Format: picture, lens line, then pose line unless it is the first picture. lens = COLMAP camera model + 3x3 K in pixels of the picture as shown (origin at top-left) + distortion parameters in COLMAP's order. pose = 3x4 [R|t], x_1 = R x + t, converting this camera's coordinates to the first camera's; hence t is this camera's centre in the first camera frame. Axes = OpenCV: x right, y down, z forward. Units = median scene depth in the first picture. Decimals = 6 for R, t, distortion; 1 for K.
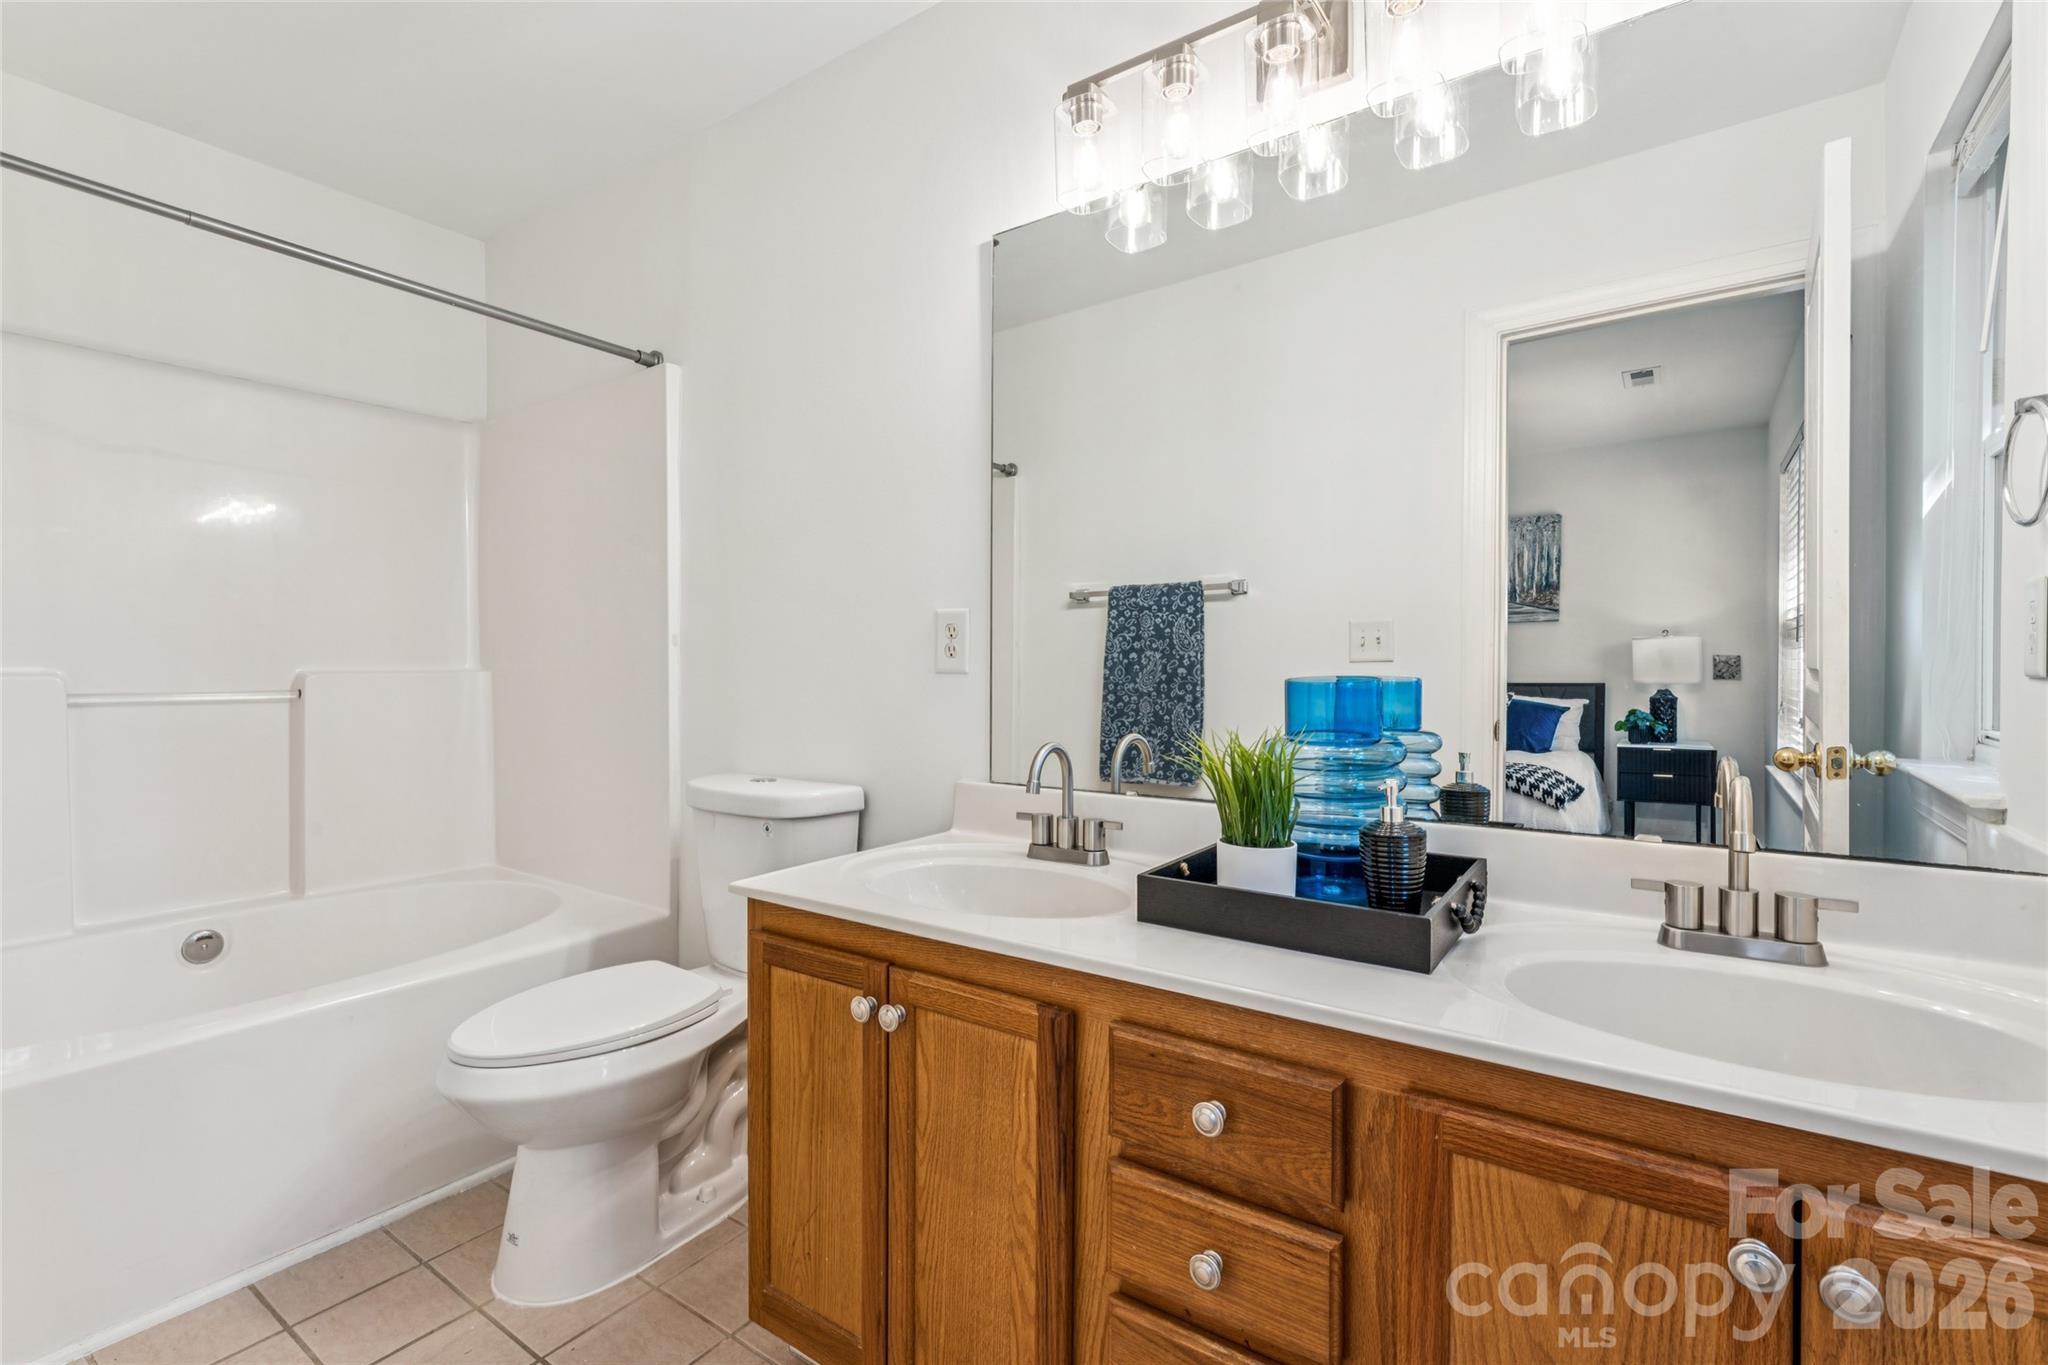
lens RADIAL K [[932.1, 0, 1017.4], [0, 932.1, 682.5], [0, 0, 1]] dist [-0.004731, 0.001079]
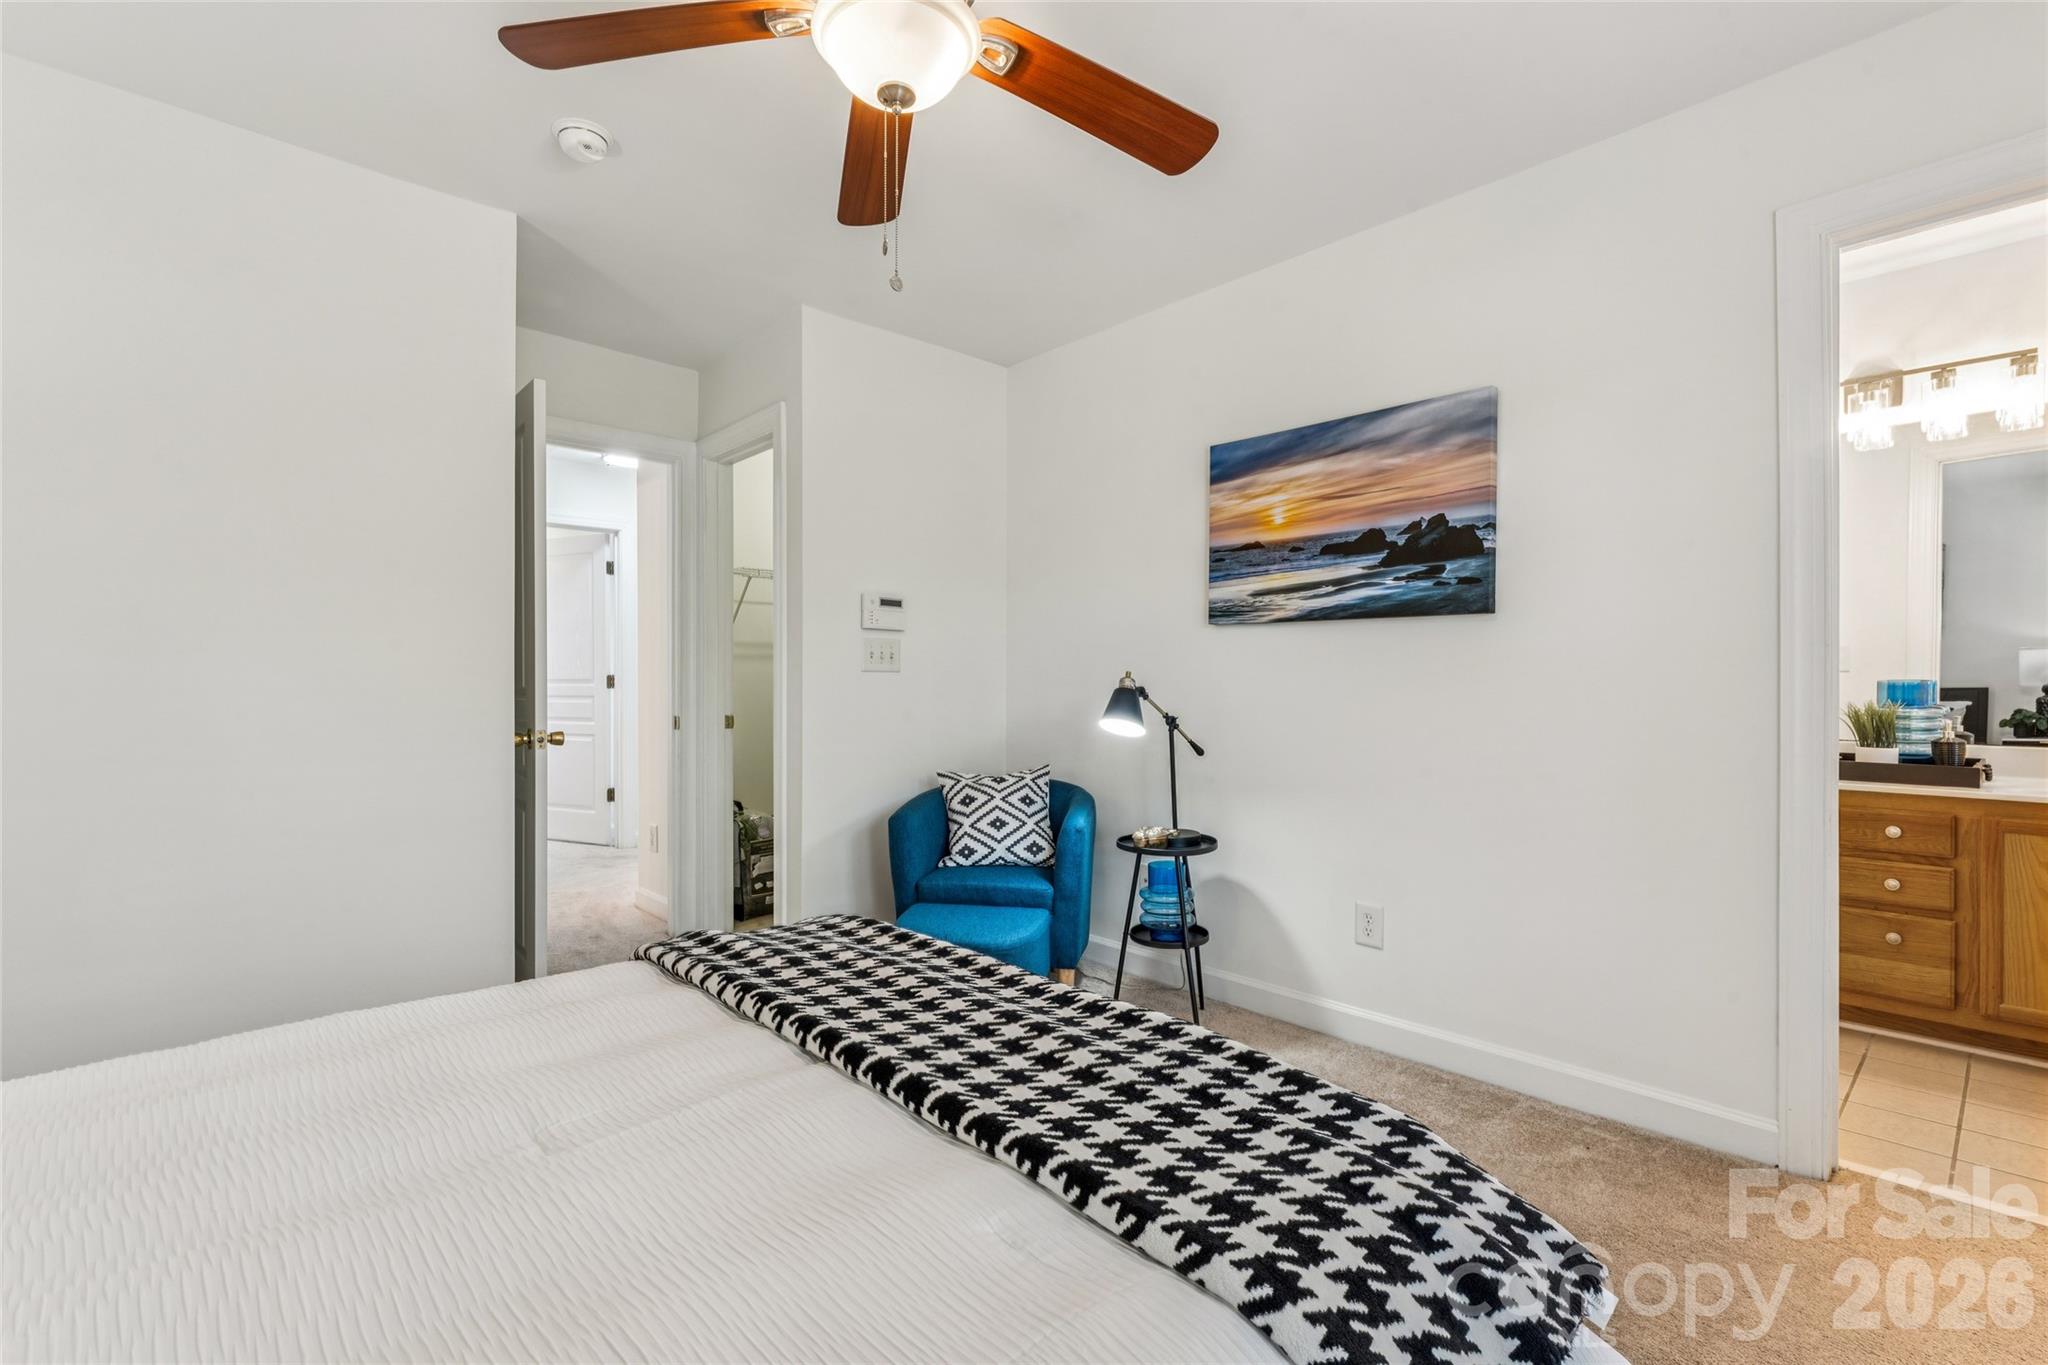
lens RADIAL K [[932.1, 0, 1026.4], [0, 932.1, 687.8], [0, 0, 1]] dist [-0.004731, 0.001079]
pose [[0.977296, 0.002381, -0.211866, -1.824045], [-0.002576, 0.999996, -0.000644, 0.030004], [0.211864, 0.001175, 0.977298, -2.398792]]
